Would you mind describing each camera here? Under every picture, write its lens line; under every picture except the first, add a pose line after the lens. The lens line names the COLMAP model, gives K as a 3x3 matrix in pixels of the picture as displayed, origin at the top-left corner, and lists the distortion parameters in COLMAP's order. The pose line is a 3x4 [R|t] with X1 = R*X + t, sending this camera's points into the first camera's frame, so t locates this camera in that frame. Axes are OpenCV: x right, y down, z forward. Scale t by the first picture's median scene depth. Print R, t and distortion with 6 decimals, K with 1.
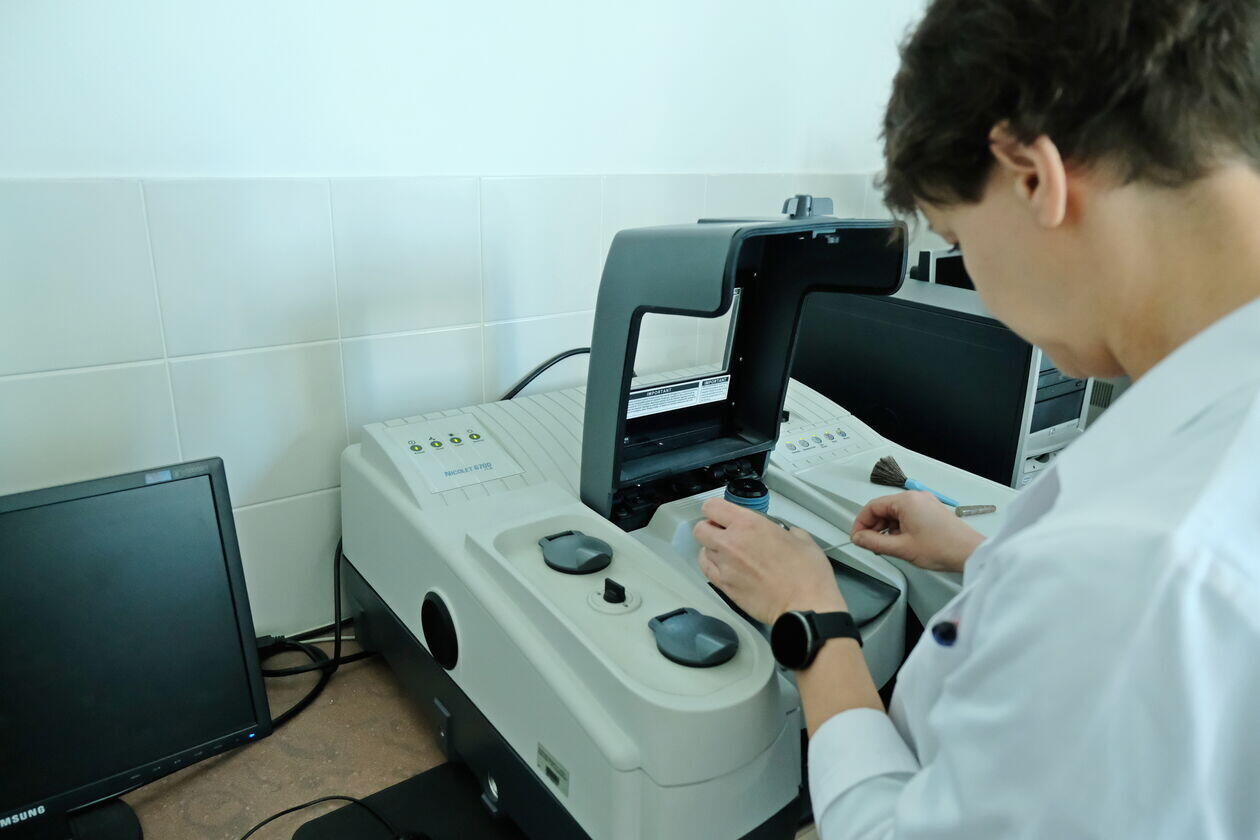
lens RADIAL K [[879.1, 0, 630.0], [0, 879.1, 420.0], [0, 0, 1]] dist [0.000102, 0.003472]
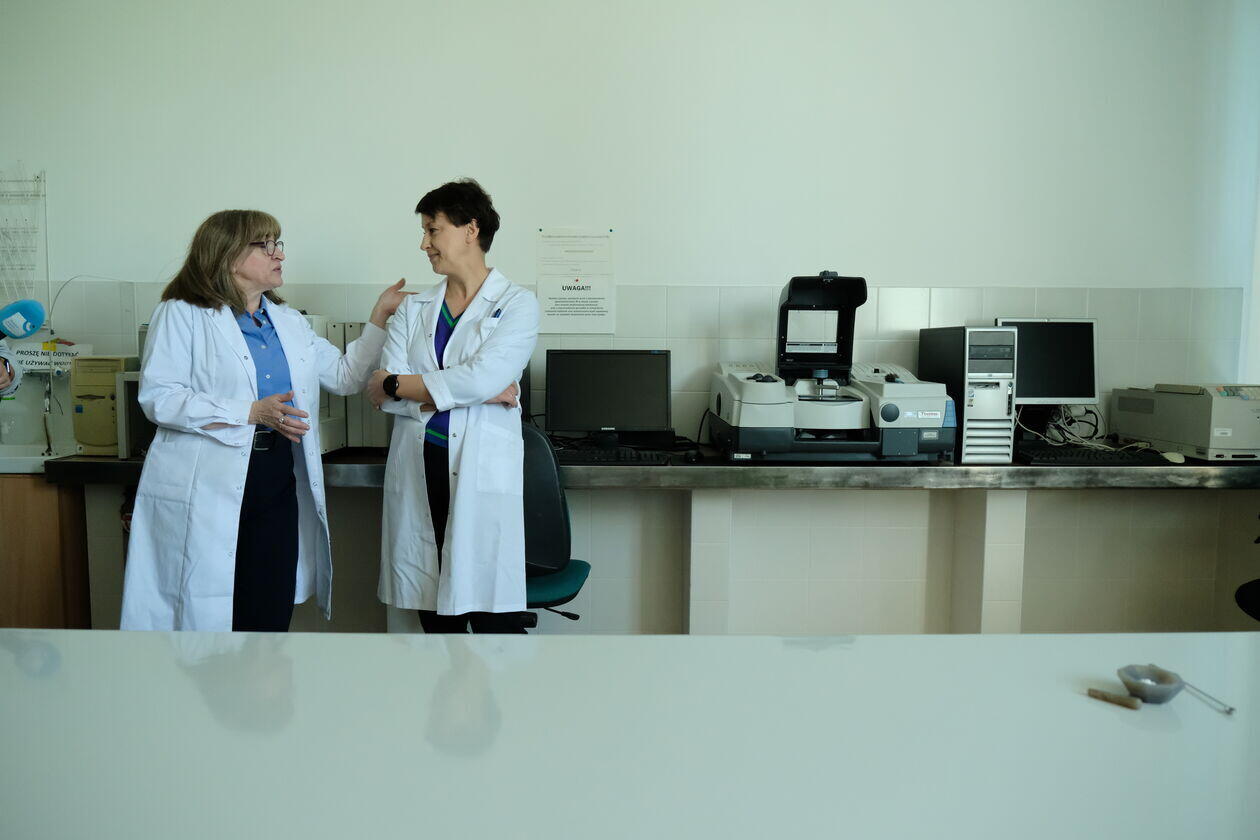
lens RADIAL K [[879.1, 0, 630.0], [0, 879.1, 420.0], [0, 0, 1]] dist [0.000102, 0.003472]
pose [[0.805655, 0.014911, -0.592197, 1.379720], [-0.166405, 0.965127, -0.202085, 0.952343], [0.568533, 0.261356, 0.780041, -1.651278]]
